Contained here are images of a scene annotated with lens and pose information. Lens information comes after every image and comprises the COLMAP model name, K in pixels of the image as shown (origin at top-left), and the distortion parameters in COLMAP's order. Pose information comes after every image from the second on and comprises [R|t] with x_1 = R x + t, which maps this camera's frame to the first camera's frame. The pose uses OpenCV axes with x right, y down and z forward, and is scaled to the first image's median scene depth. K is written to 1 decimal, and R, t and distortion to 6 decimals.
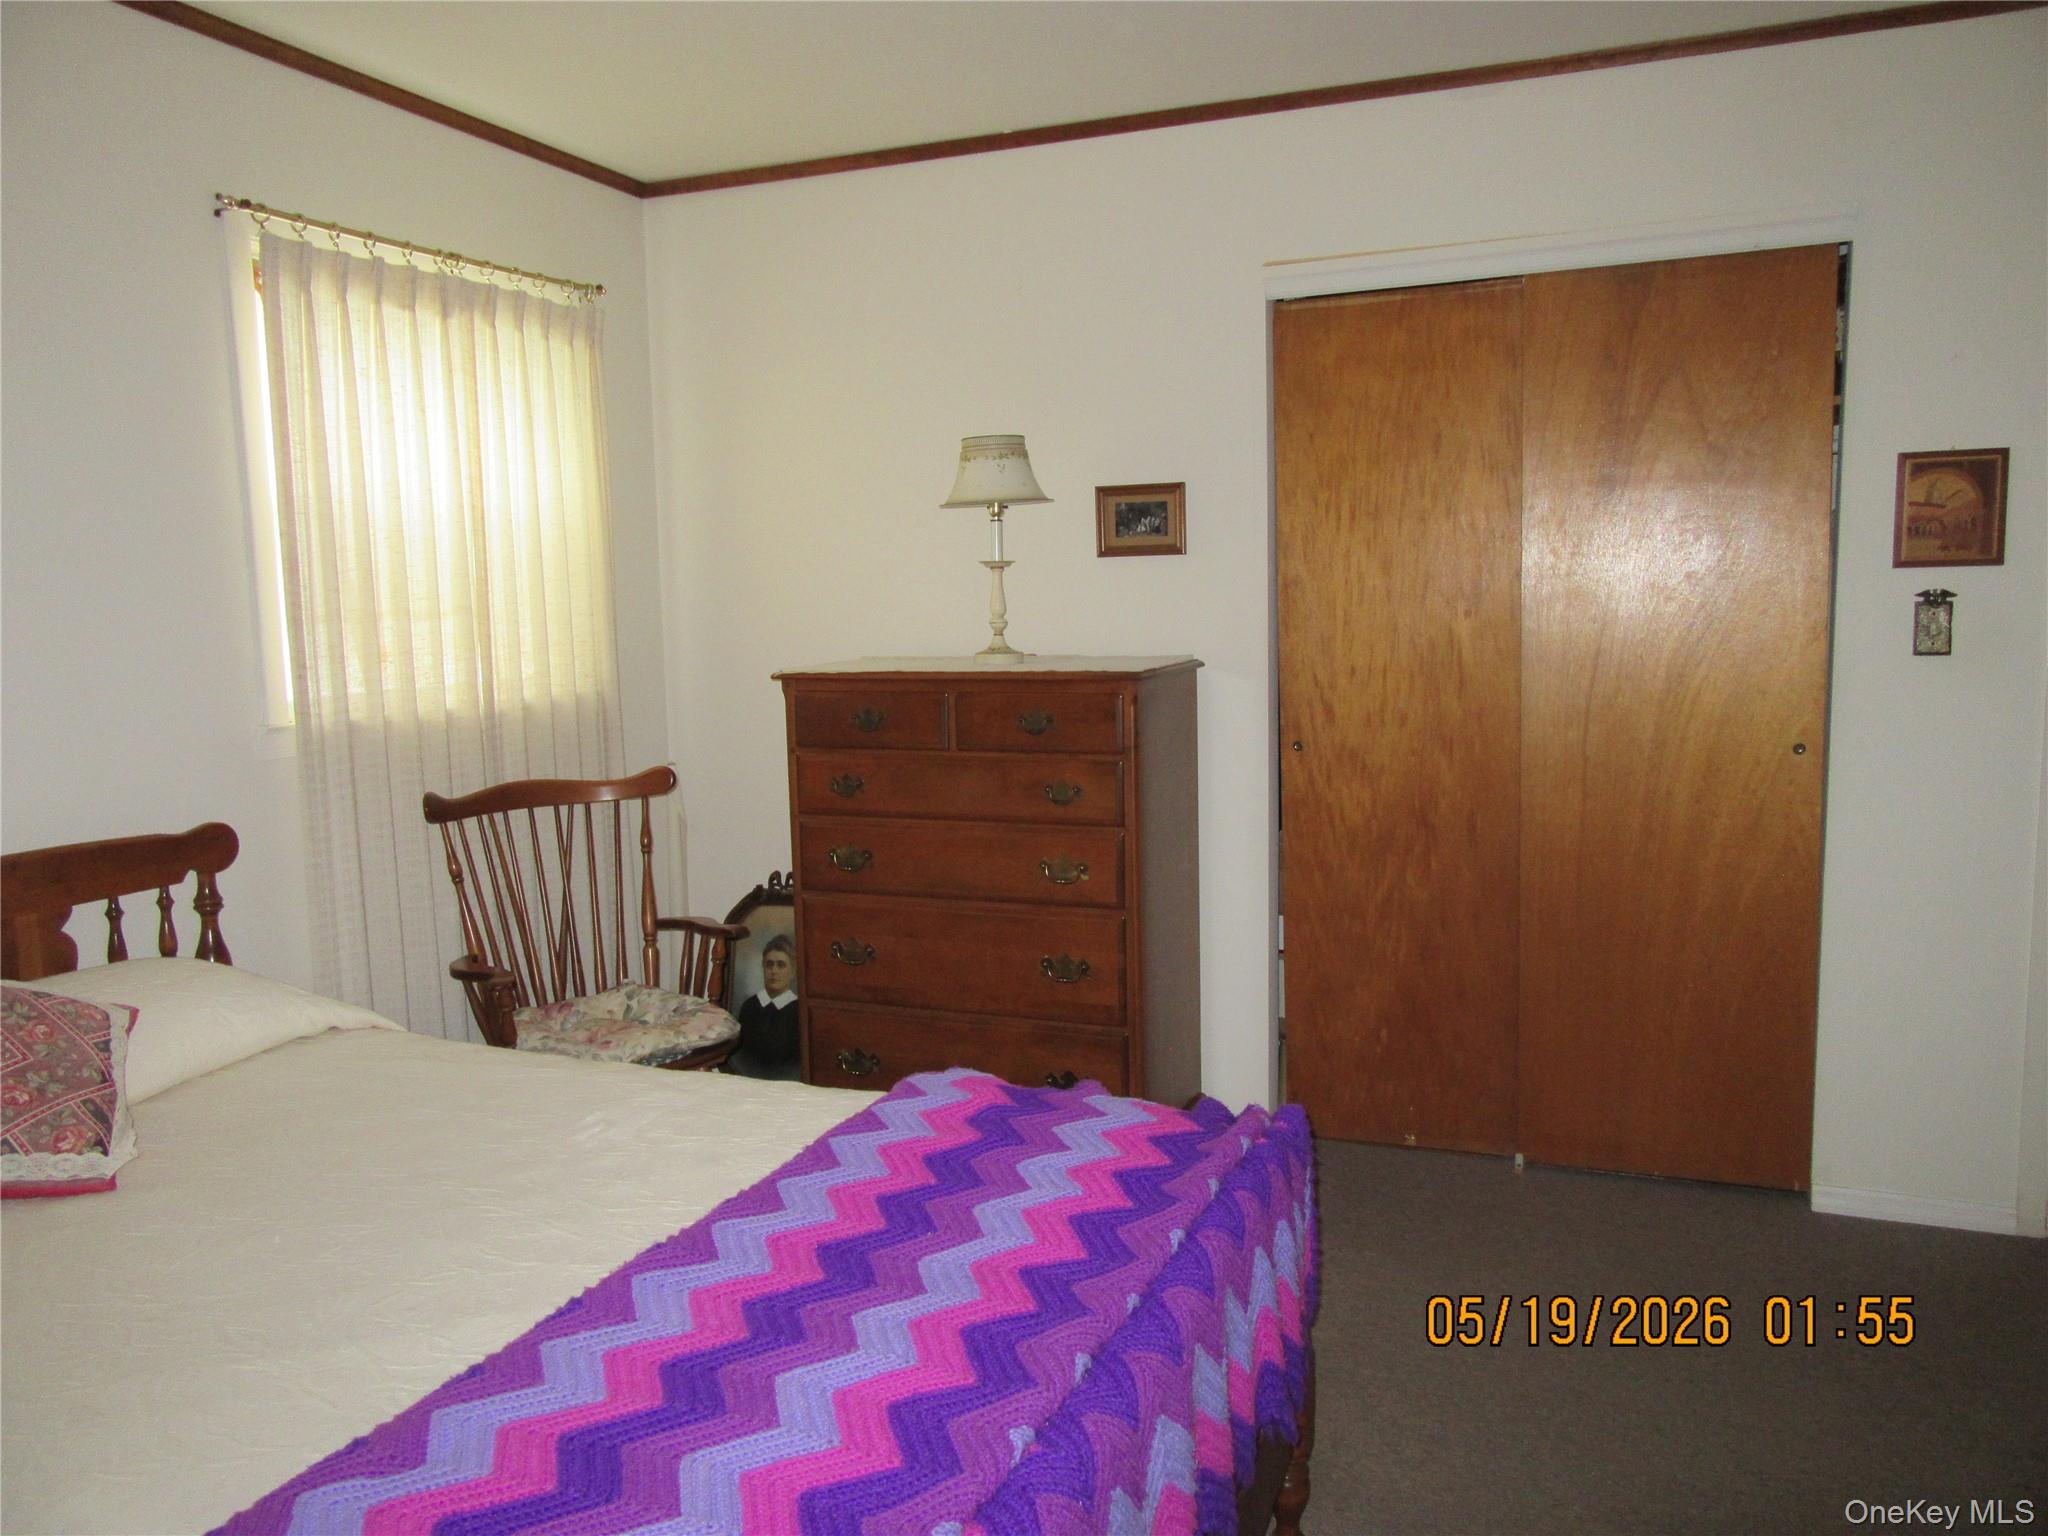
lens RADIAL K [[1523.2, 0, 1019.7], [0, 1523.2, 757.5], [0, 0, 1]] dist [-0.006504, 0.012352]
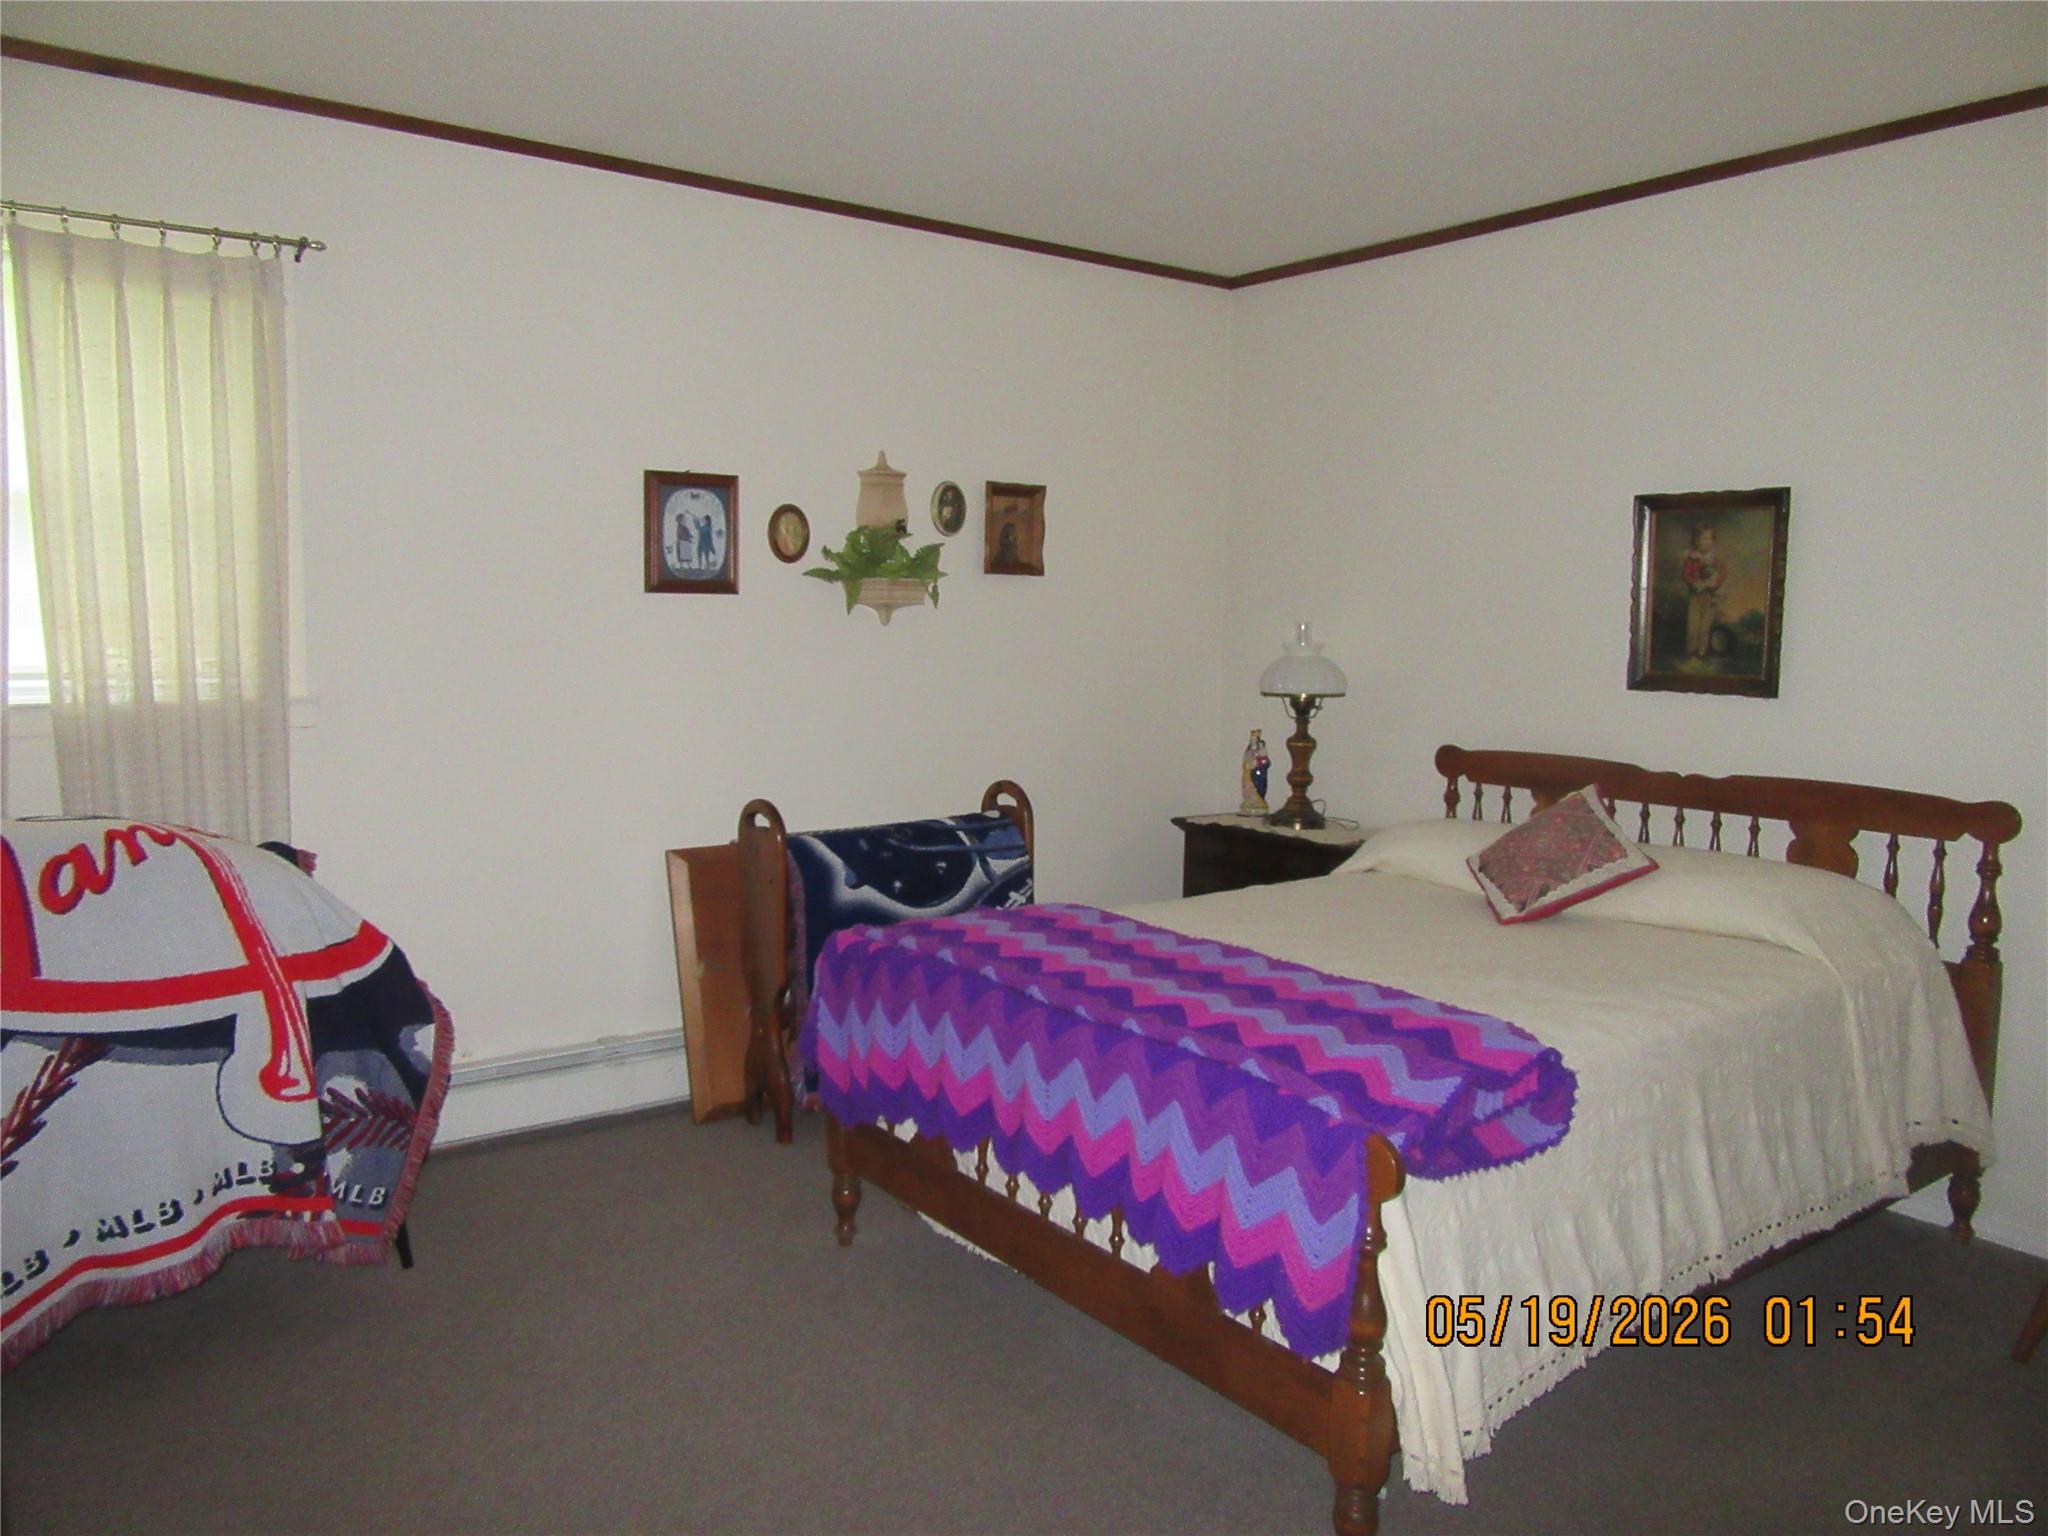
lens RADIAL K [[1523.2, 0, 1031.5], [0, 1523.2, 767.3], [0, 0, 1]] dist [-0.006504, 0.012352]
pose [[-0.519463, 0.108519, -0.847574, 0.822592], [-0.097582, 0.977880, 0.185010, -0.123465], [0.848902, 0.178814, -0.497383, 0.934838]]
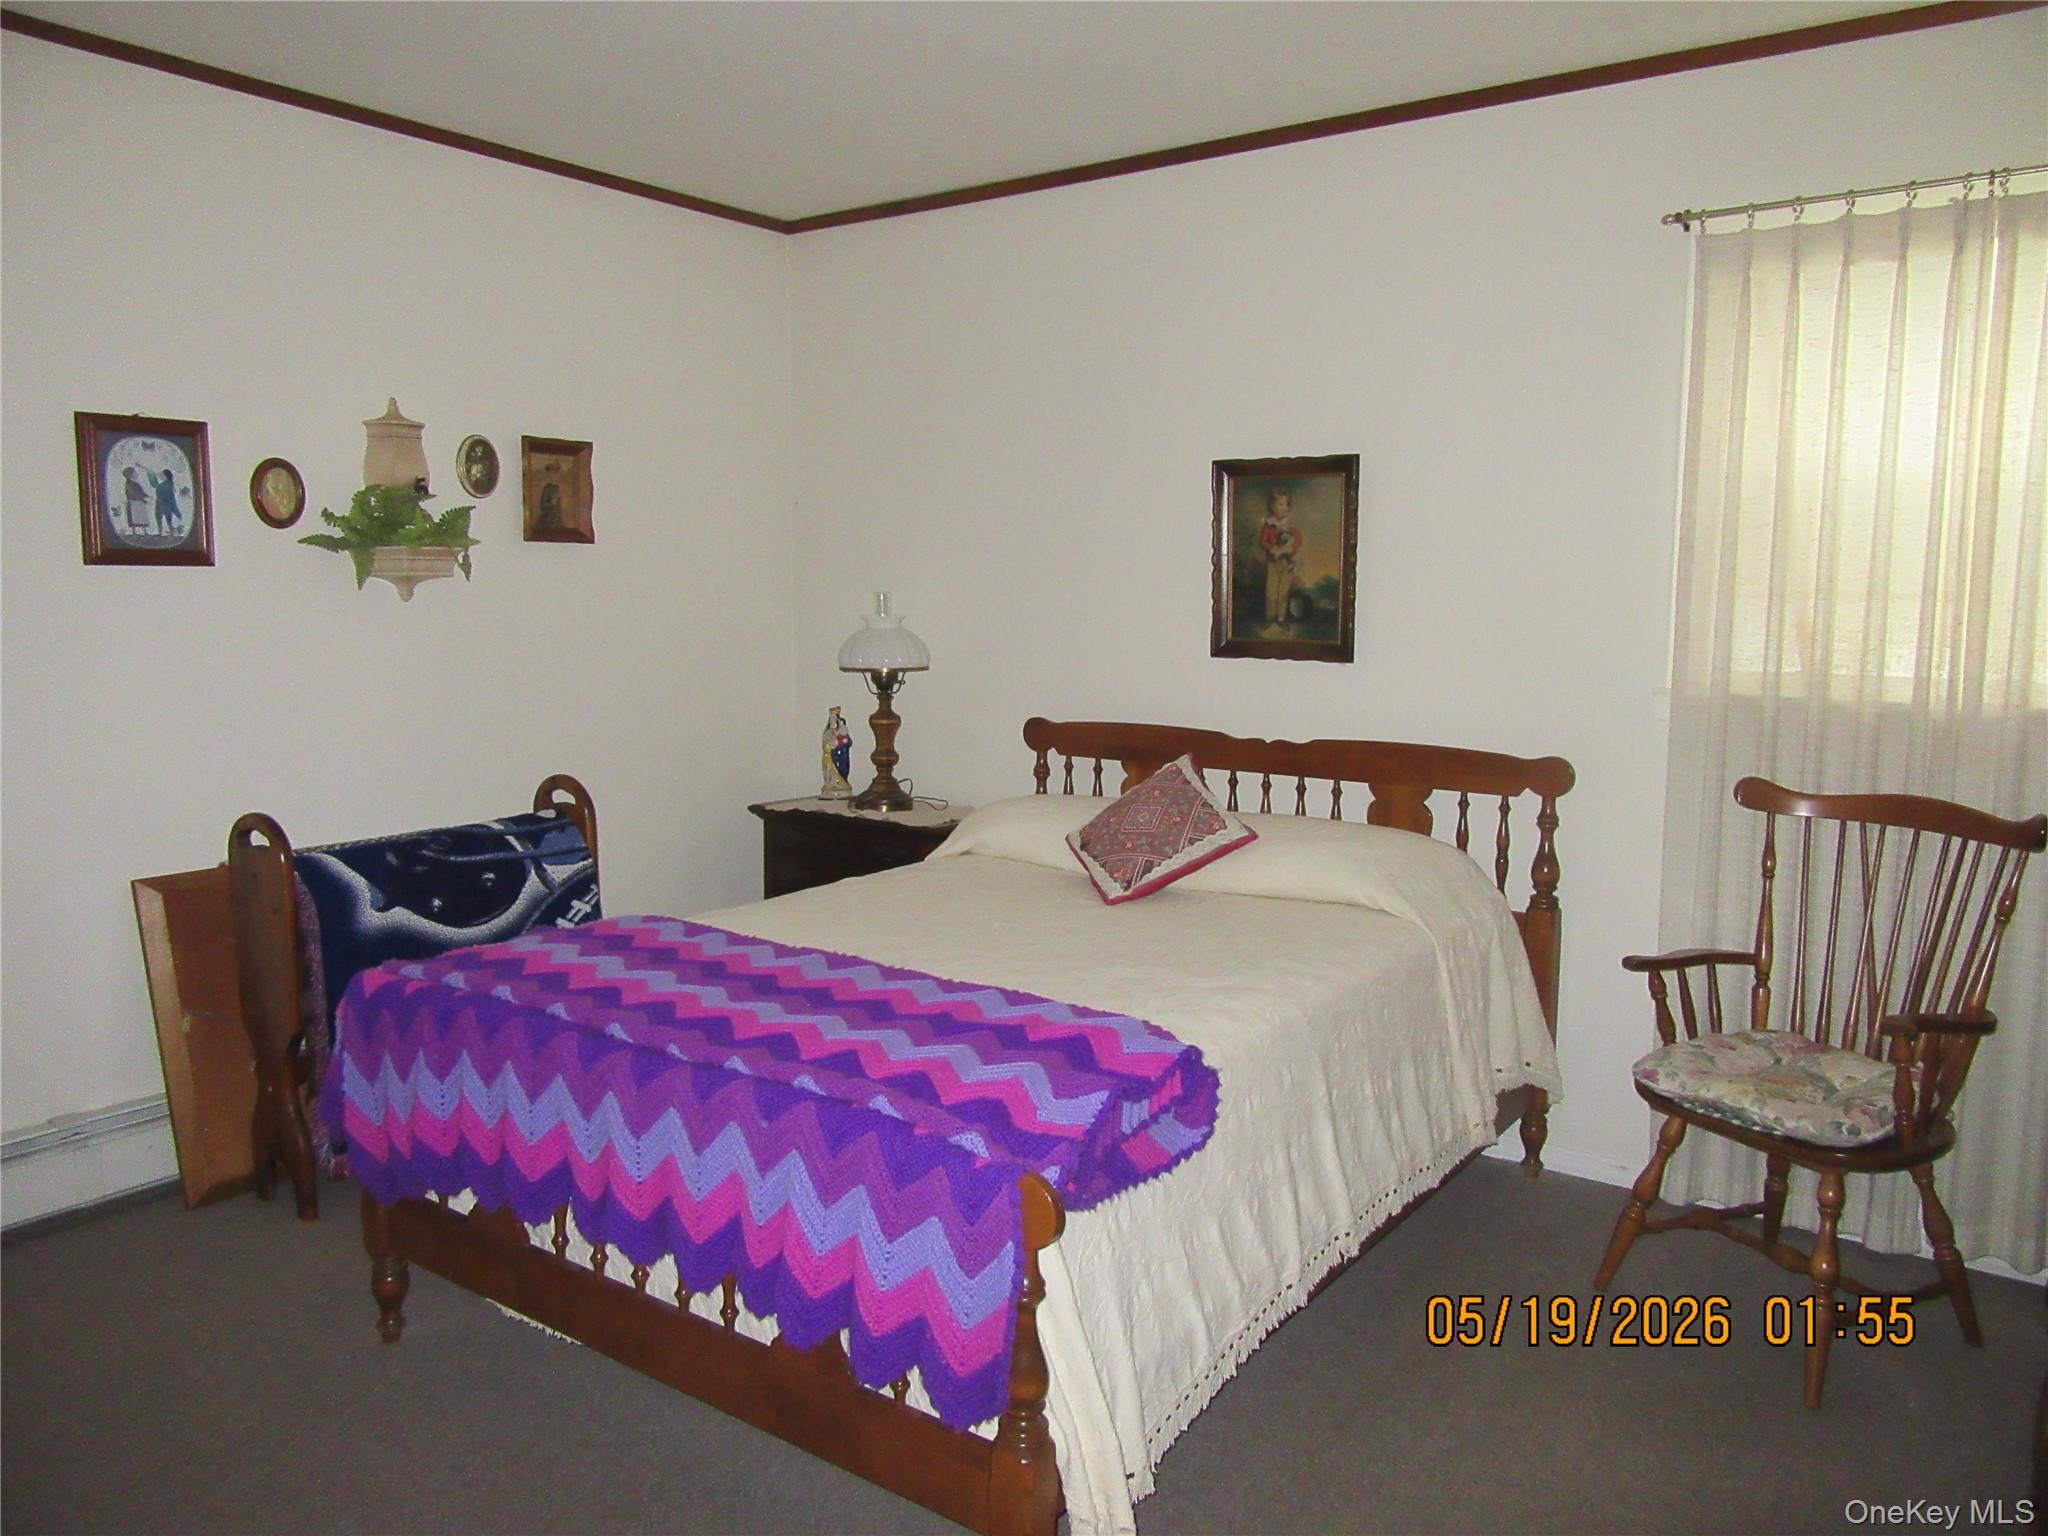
lens RADIAL K [[1523.2, 0, 1031.9], [0, 1523.2, 766.1], [0, 0, 1]] dist [-0.006504, 0.012352]
pose [[-0.249780, 0.142644, -0.957738, 0.732483], [-0.109499, 0.978584, 0.174306, -0.114859], [0.962091, 0.148409, -0.228812, 0.866335]]
